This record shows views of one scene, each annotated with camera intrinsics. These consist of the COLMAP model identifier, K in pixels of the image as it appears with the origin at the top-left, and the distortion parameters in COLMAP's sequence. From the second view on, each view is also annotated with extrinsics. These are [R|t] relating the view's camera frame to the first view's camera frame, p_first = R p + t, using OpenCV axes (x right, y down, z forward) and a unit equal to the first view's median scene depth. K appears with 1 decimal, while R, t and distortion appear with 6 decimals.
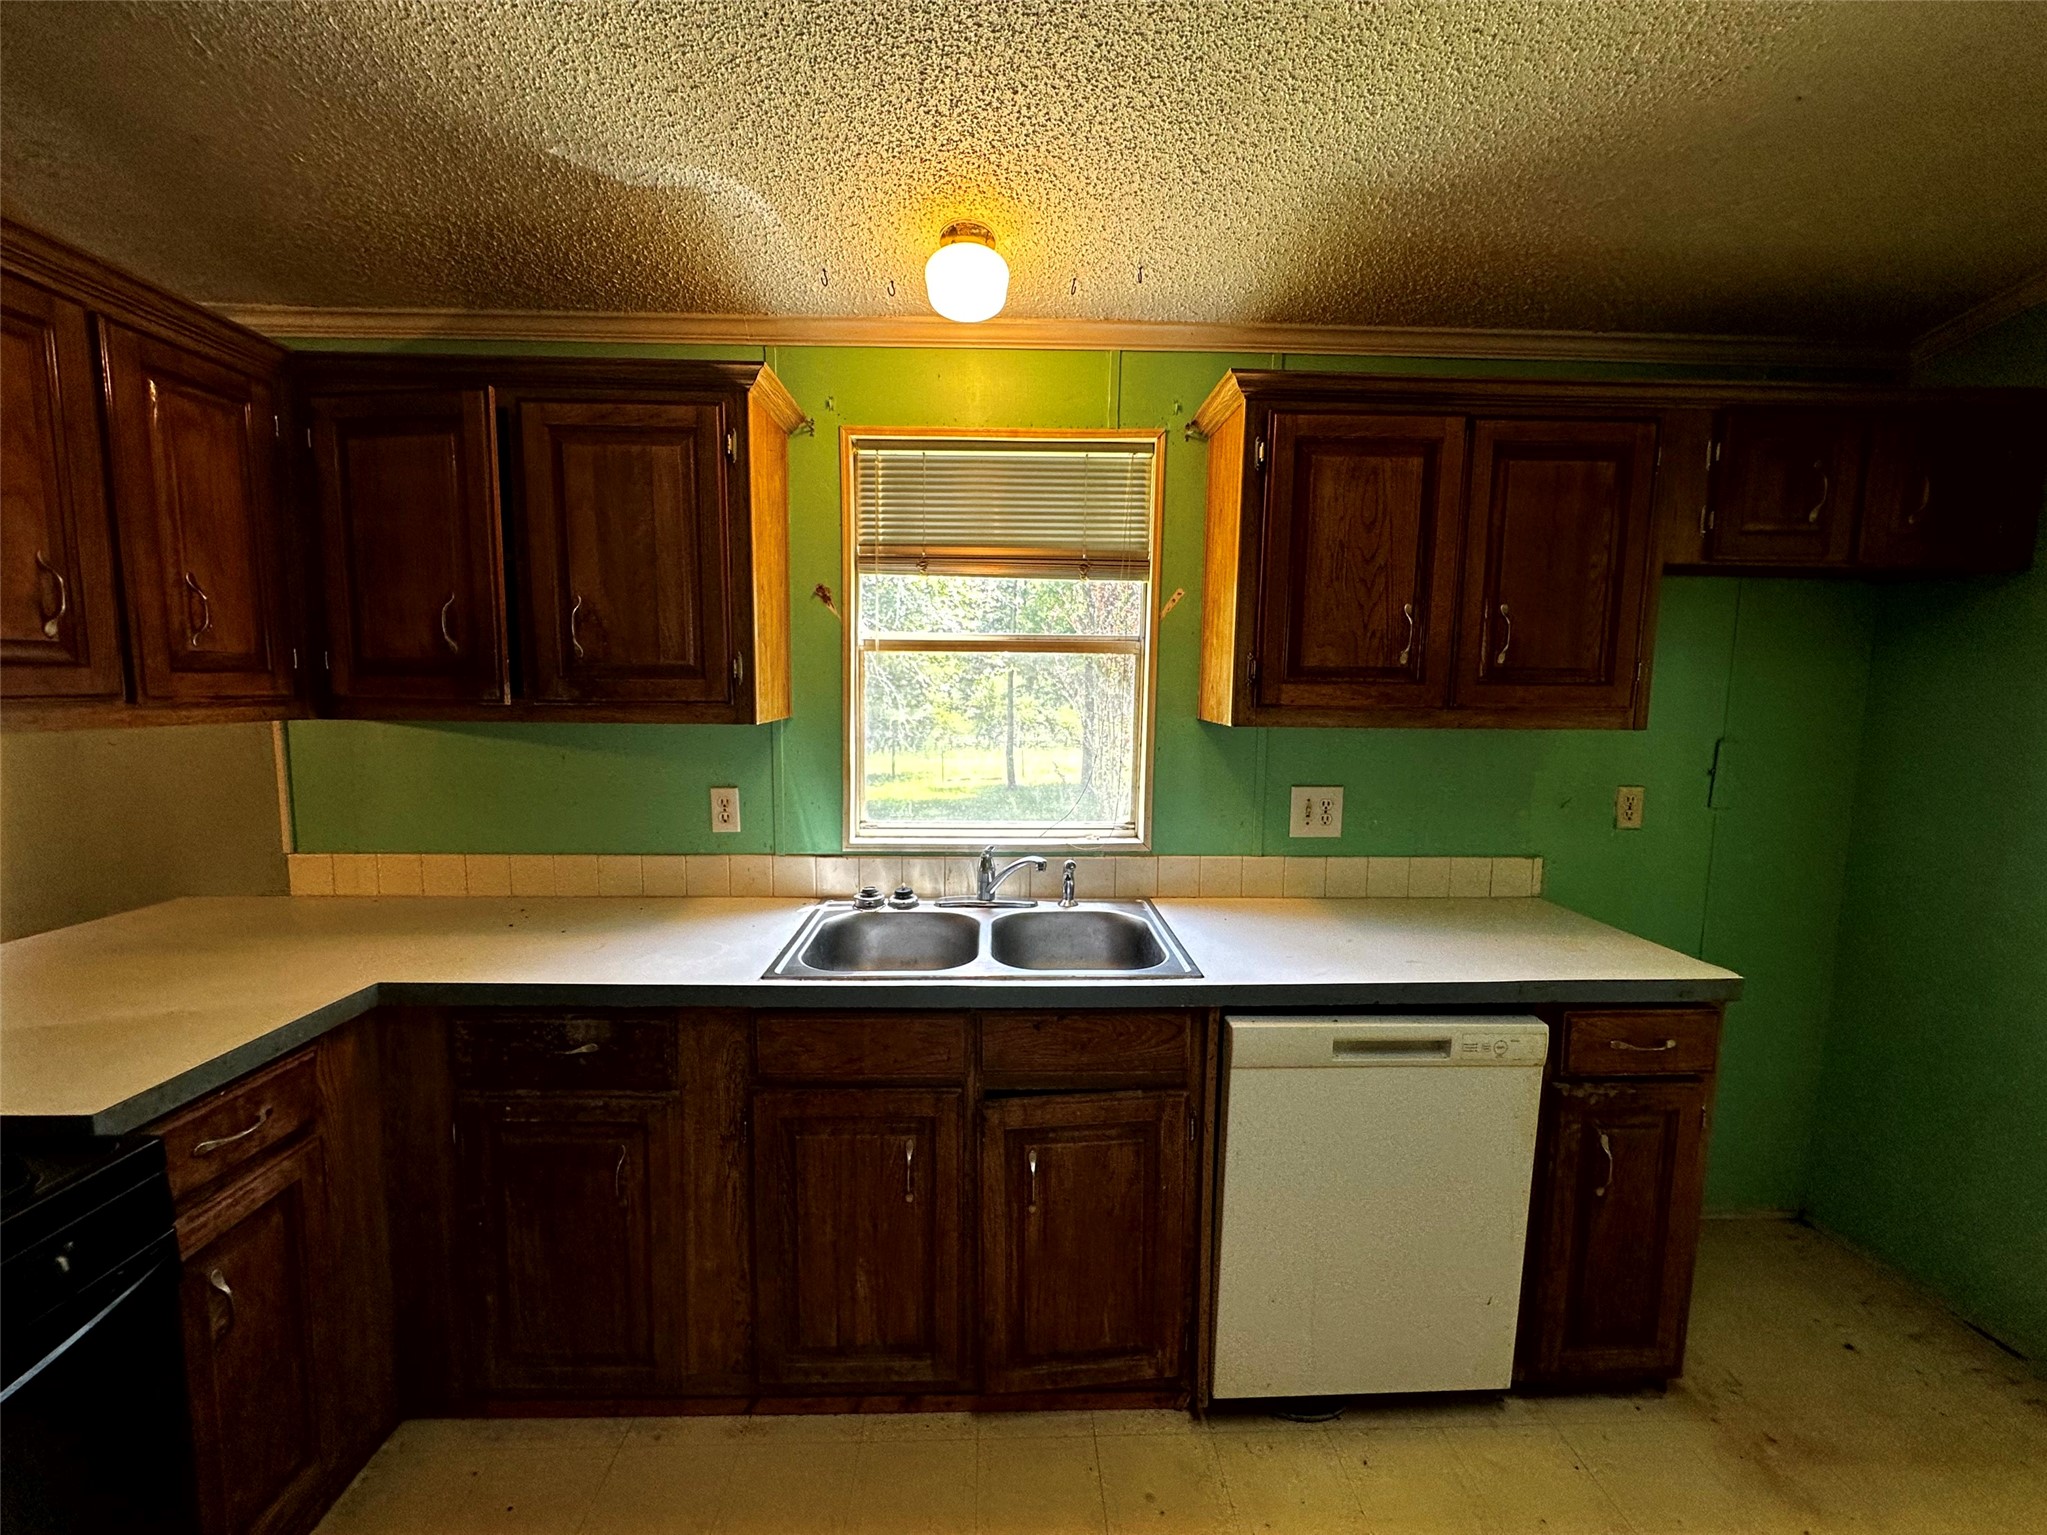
lens RADIAL K [[813.9, 0, 1018.7], [0, 813.9, 767.2], [0, 0, 1]] dist [-0.002203, -0.000116]
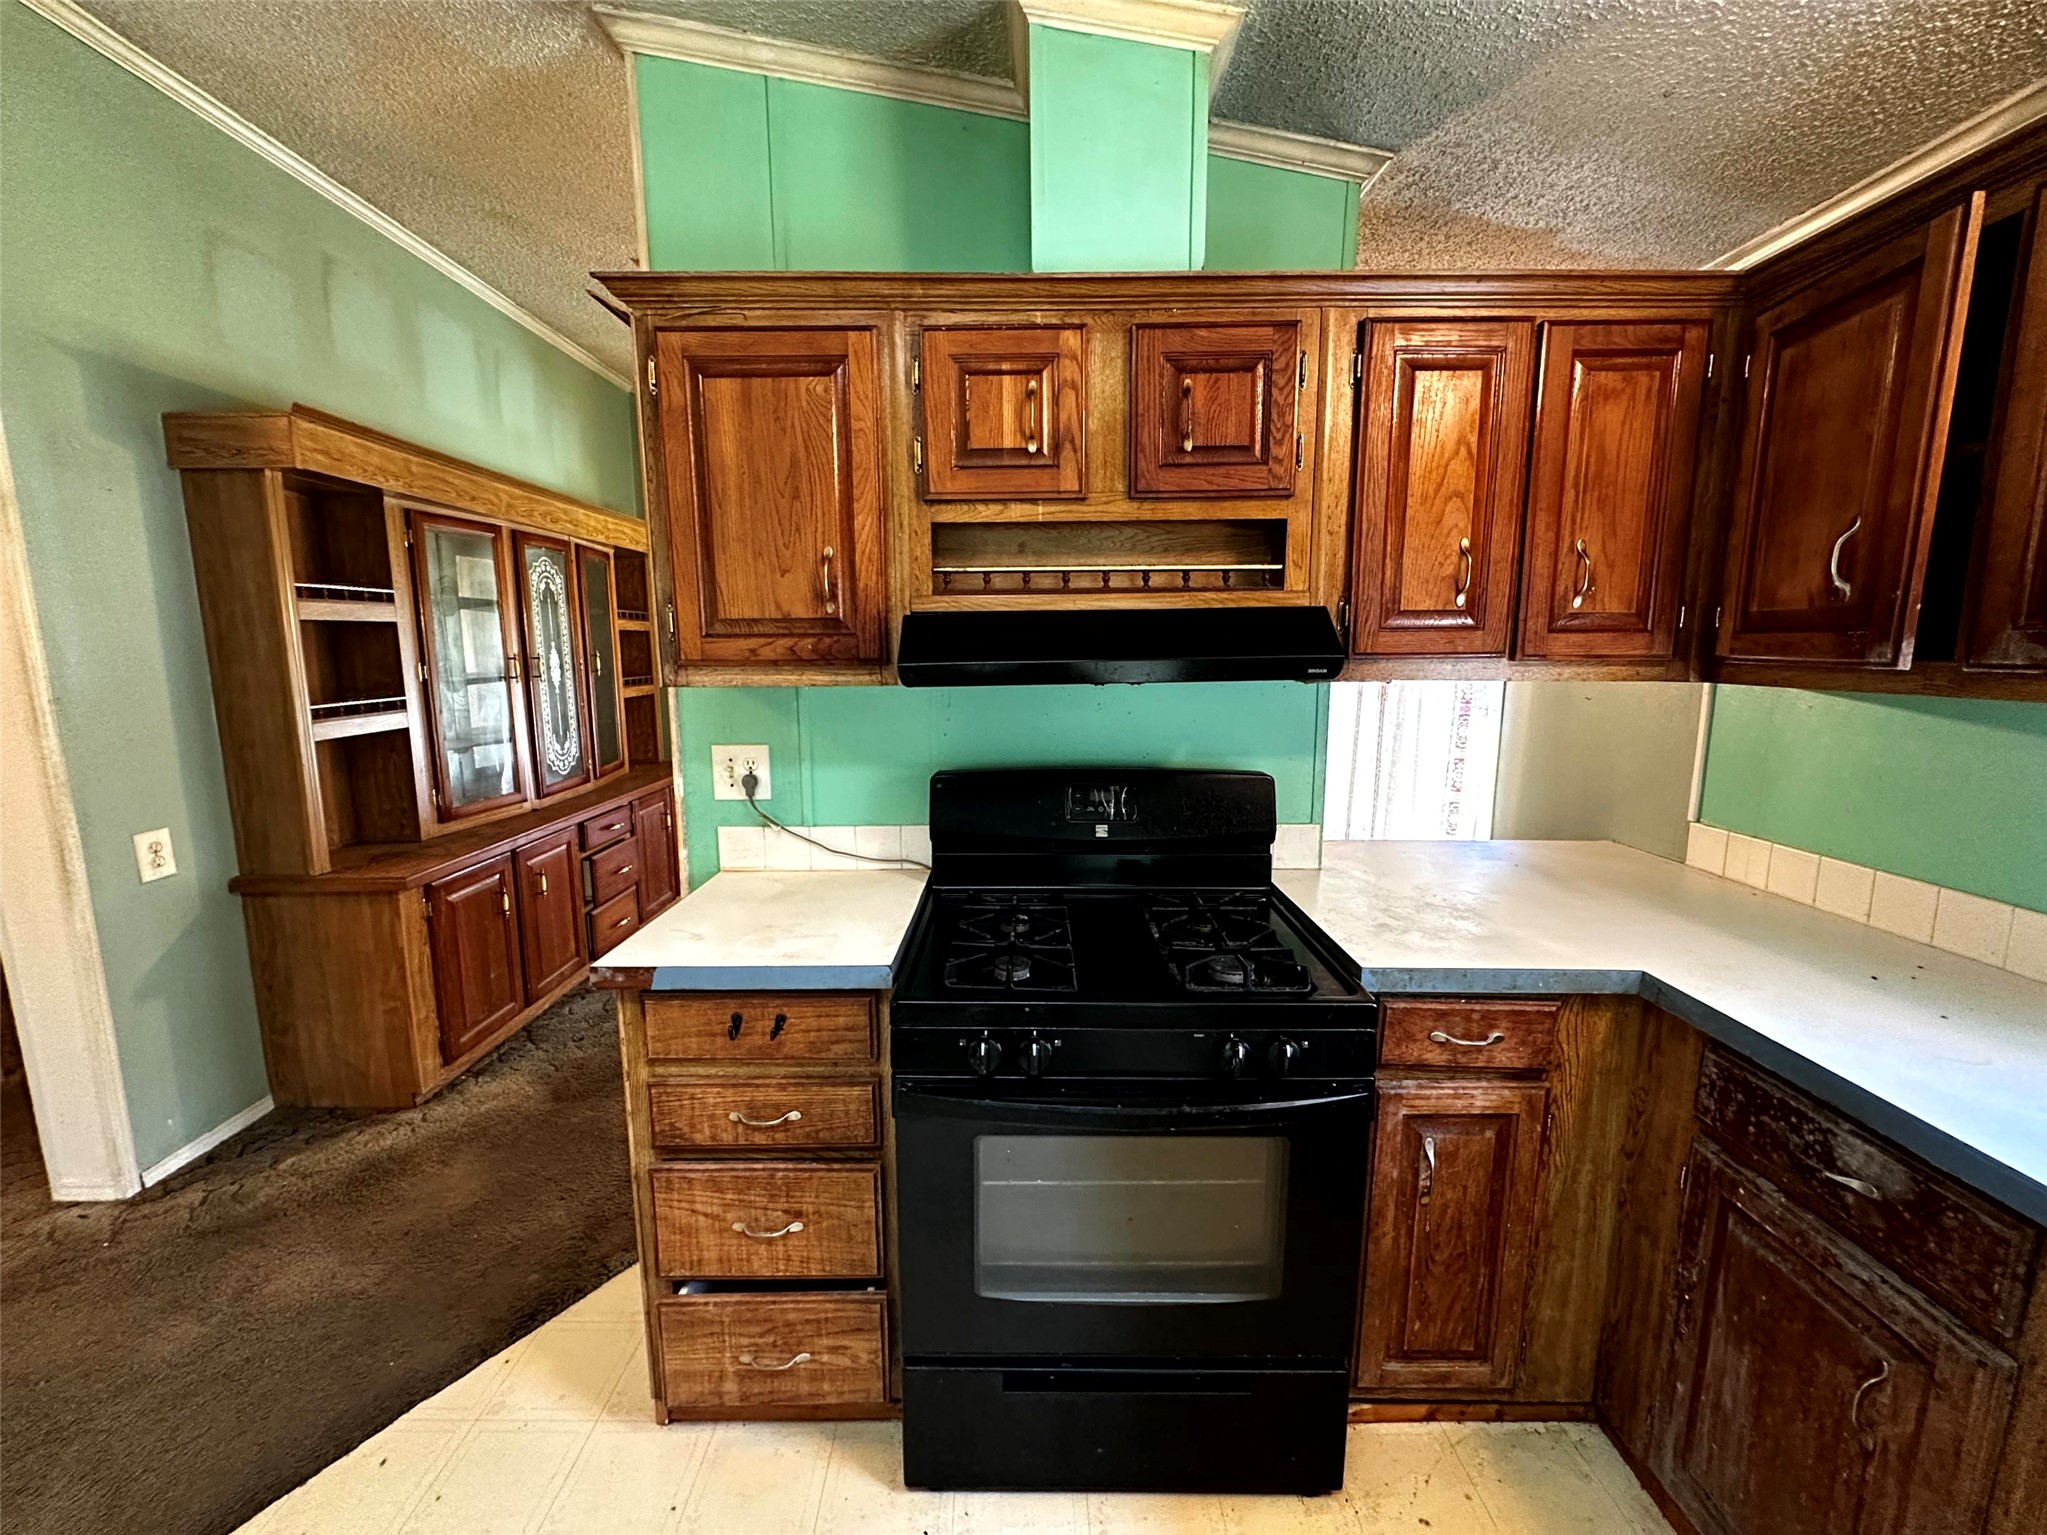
lens RADIAL K [[813.9, 0, 1018.7], [0, 813.9, 767.2], [0, 0, 1]] dist [-0.002203, -0.000116]
pose [[-0.033544, 0.137100, -0.989989, 0.107009], [-0.101466, 0.984961, 0.139842, -0.016454], [0.994273, 0.105141, -0.019129, 0.295384]]
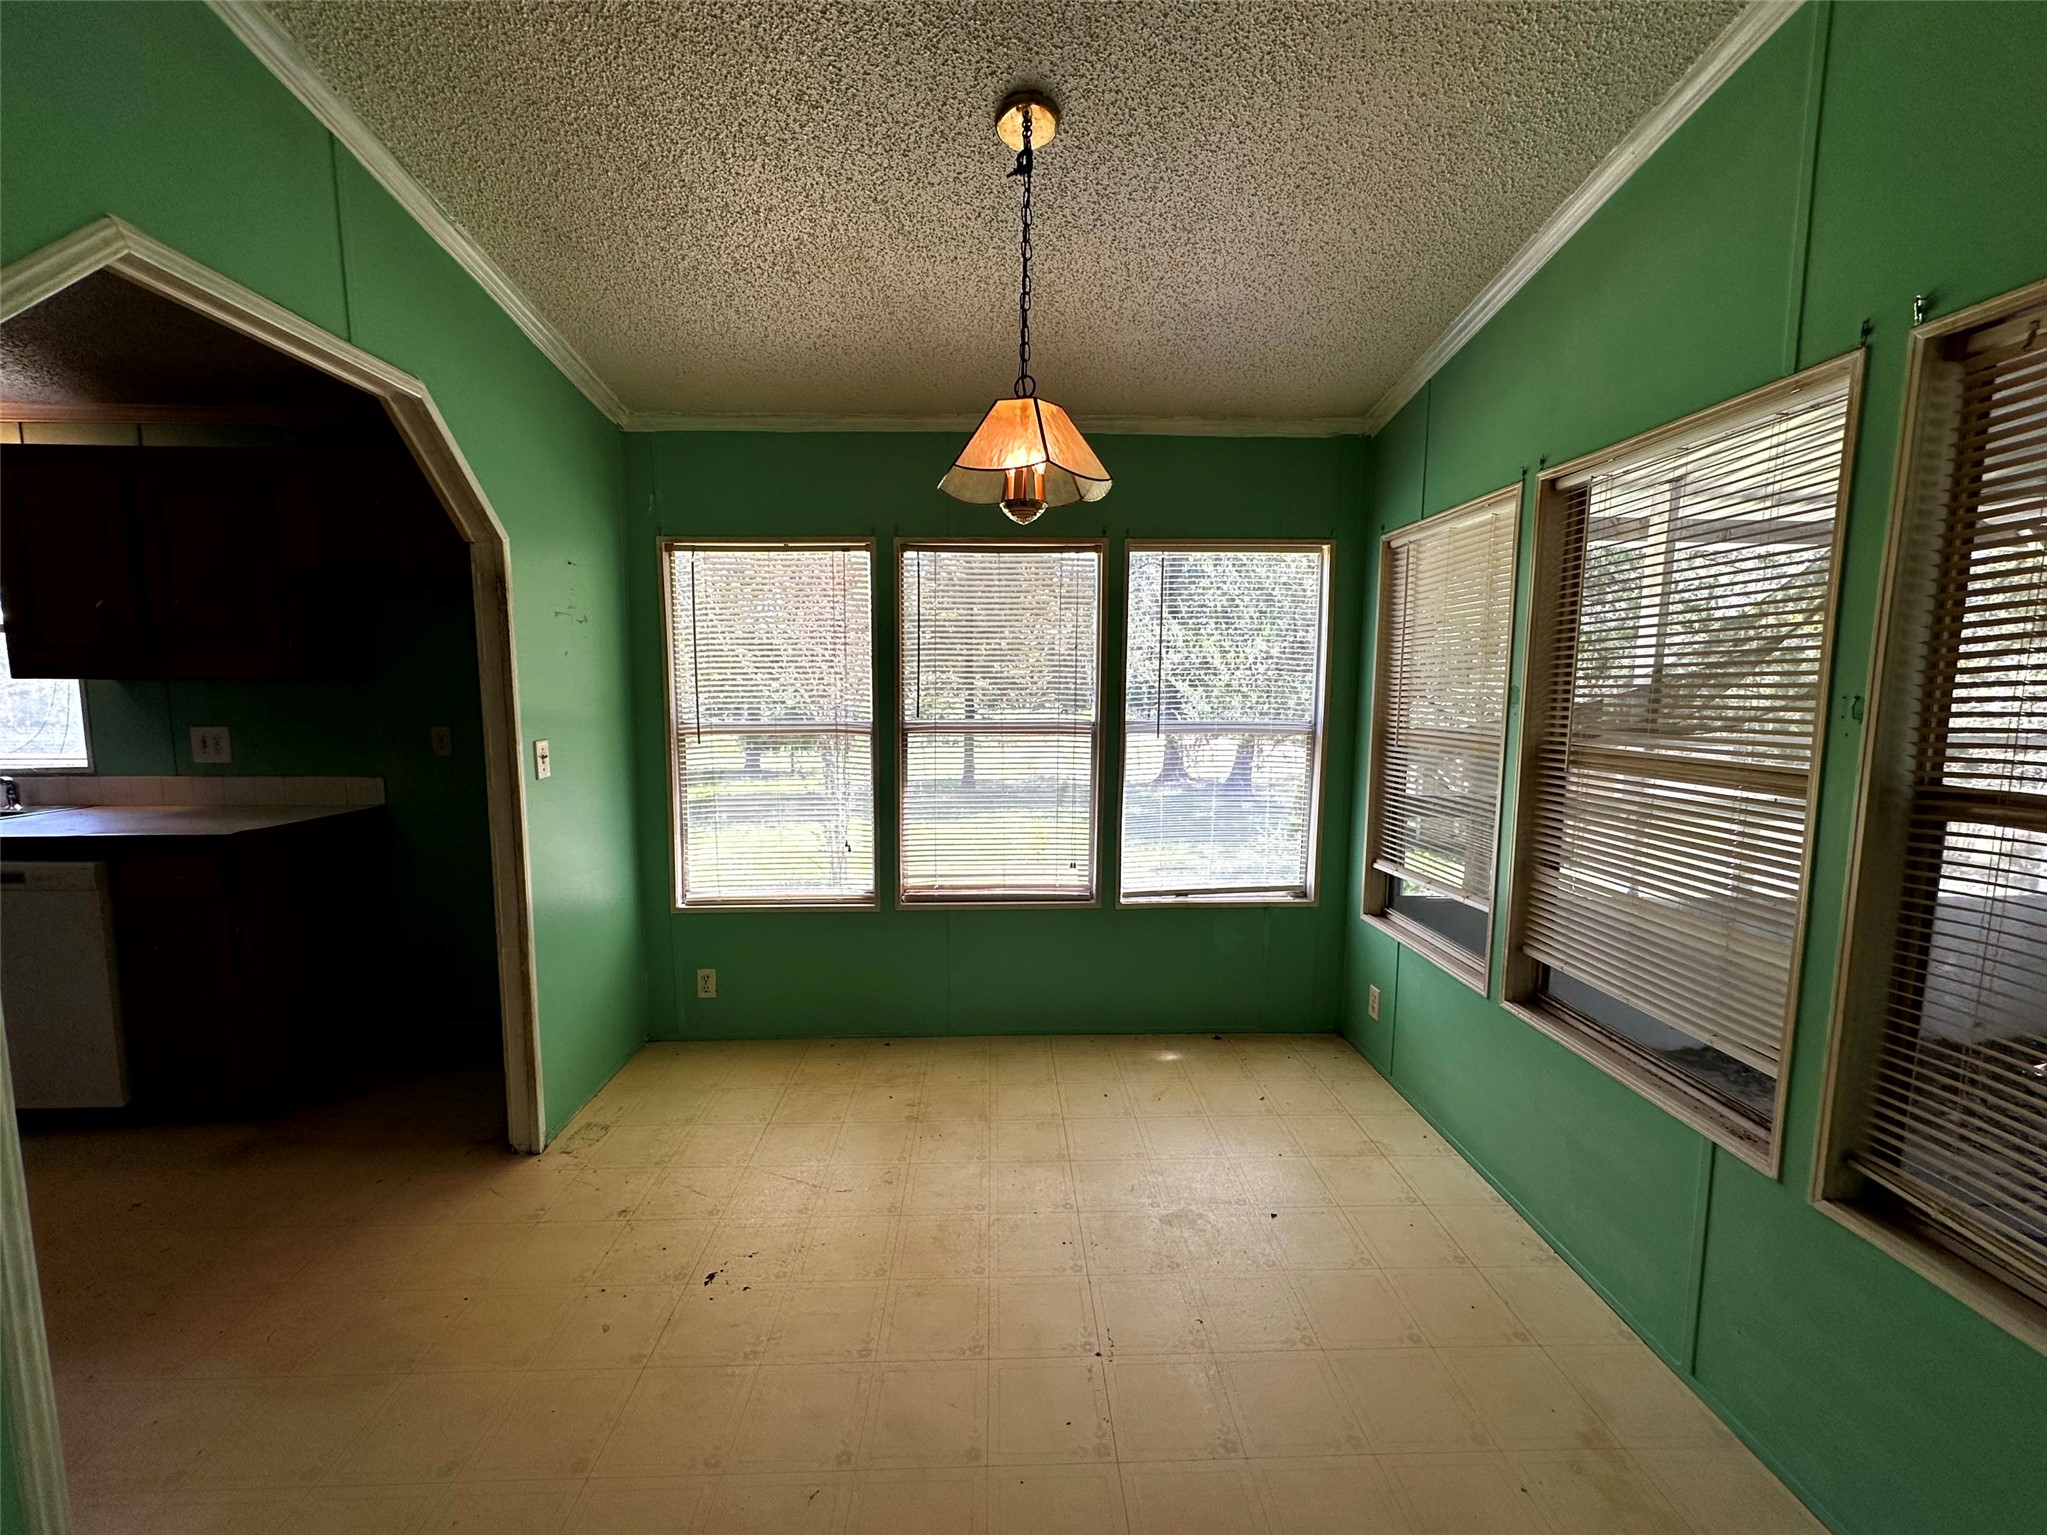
lens RADIAL K [[813.9, 0, 1018.7], [0, 813.9, 767.2], [0, 0, 1]] dist [-0.002203, -0.000116]
pose [[0.999959, -0.008994, -0.001336, 2.509930], [0.008991, 0.999958, -0.001834, 0.155088], [0.001352, 0.001822, 0.999997, -0.572010]]
